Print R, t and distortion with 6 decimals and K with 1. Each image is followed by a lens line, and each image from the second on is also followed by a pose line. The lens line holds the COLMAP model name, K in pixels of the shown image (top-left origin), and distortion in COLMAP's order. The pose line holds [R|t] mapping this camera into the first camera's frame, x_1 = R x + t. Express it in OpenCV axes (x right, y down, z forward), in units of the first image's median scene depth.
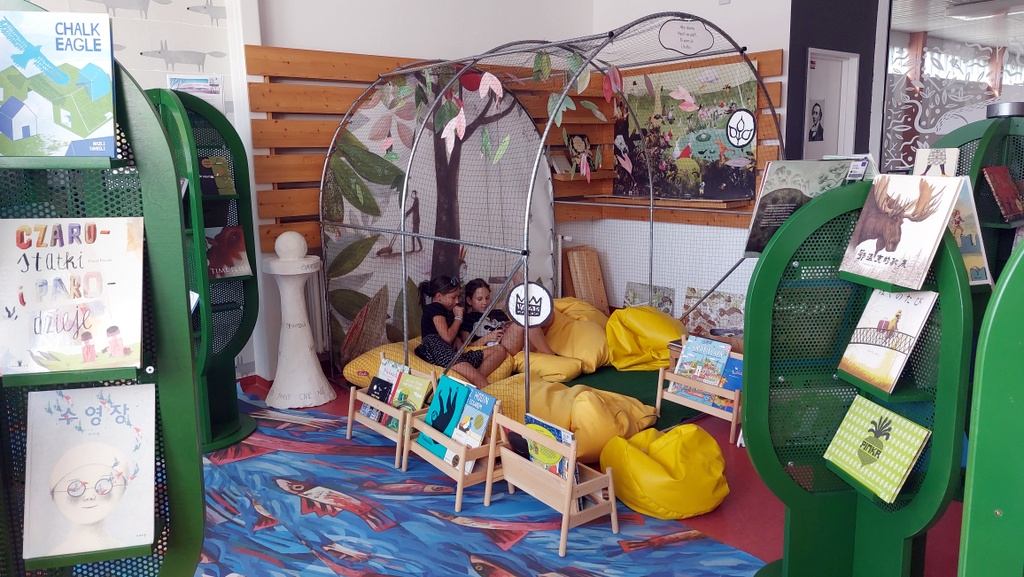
lens RADIAL K [[722.0, 0, 513.4], [0, 722.0, 288.0], [0, 0, 1]] dist [0.068703, -0.015561]
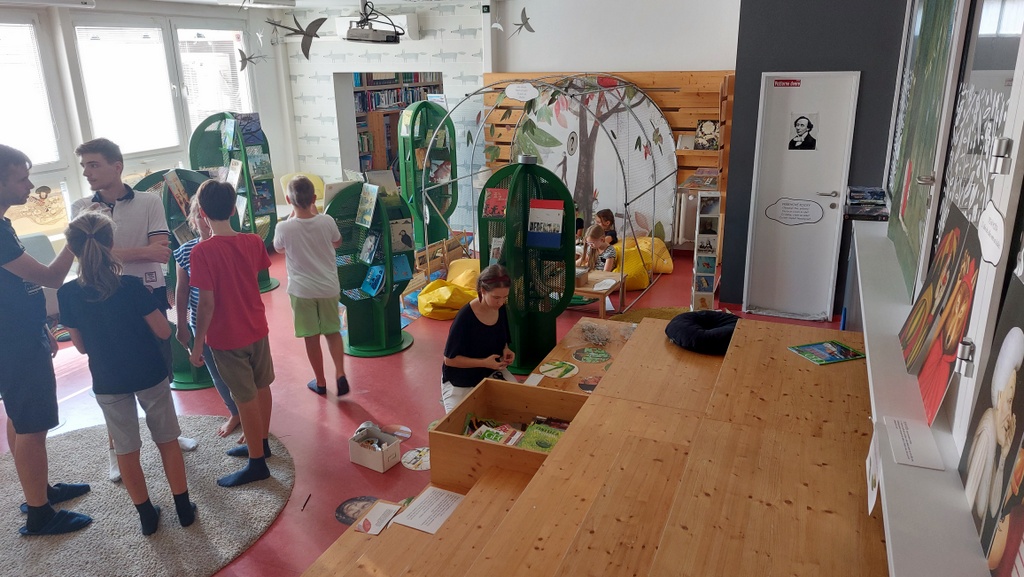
lens RADIAL K [[722.0, 0, 492.3], [0, 722.0, 294.1], [0, 0, 1]] dist [0.068703, -0.015561]
pose [[0.443195, 0.292835, -0.847246, 1.351430], [-0.159299, 0.955823, 0.247033, -0.212561], [0.882157, 0.025481, 0.470265, 0.067522]]
